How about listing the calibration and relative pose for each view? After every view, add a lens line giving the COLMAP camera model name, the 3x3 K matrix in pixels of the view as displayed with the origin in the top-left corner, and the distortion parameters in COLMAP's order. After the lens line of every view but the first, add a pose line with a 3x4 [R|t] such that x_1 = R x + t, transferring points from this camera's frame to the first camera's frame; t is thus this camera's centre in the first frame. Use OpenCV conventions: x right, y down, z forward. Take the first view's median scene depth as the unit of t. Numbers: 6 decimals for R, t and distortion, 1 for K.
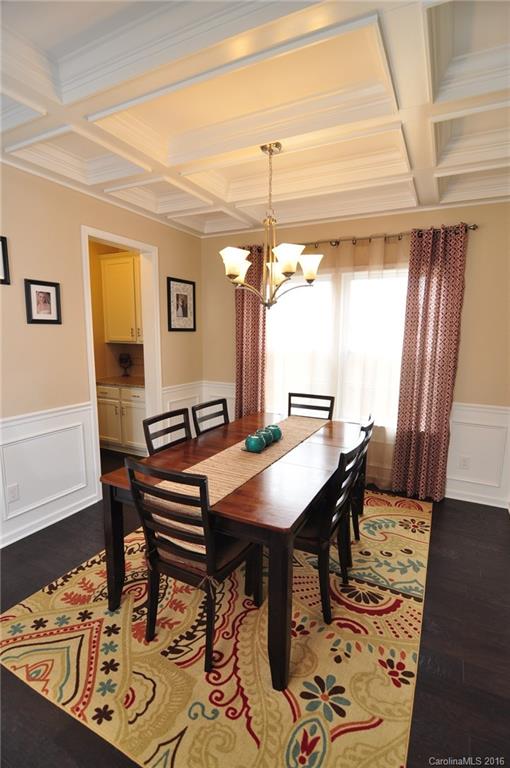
lens RADIAL K [[369.8, 0, 256.5], [0, 369.8, 386.9], [0, 0, 1]] dist [-0.001978, -0.010626]
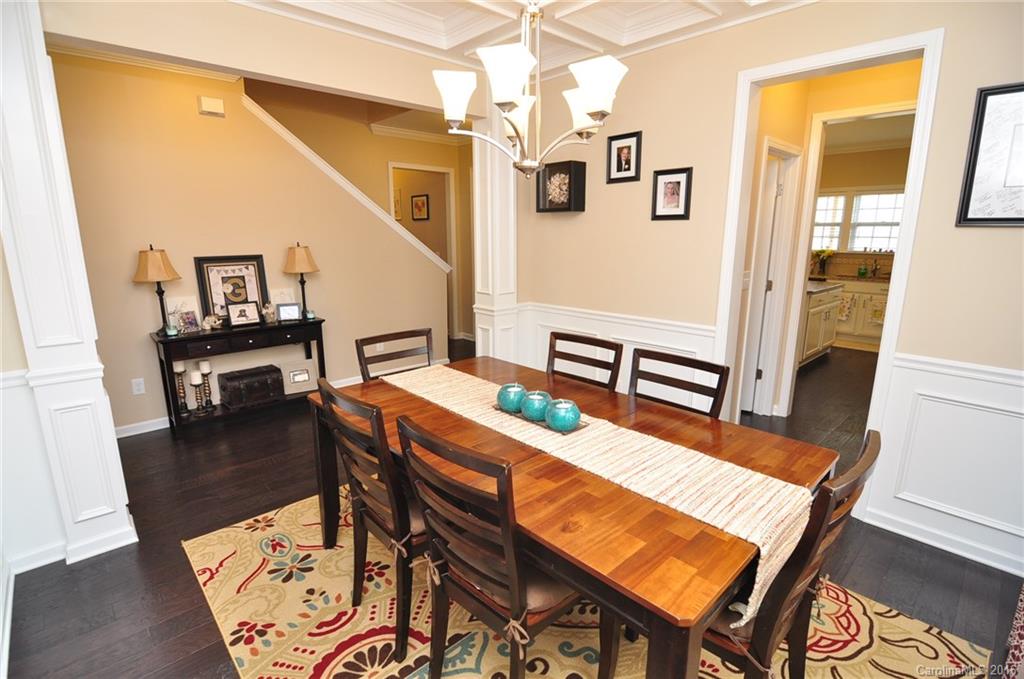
lens RADIAL K [[493.0, 0, 509.9], [0, 493.0, 339.3], [0, 0, 1]] dist [-0.001978, -0.010626]
pose [[-0.343177, 0.185806, -0.920709, 0.920942], [-0.144879, 0.958036, 0.247340, -0.187500], [0.928030, 0.218273, -0.301857, 1.482795]]
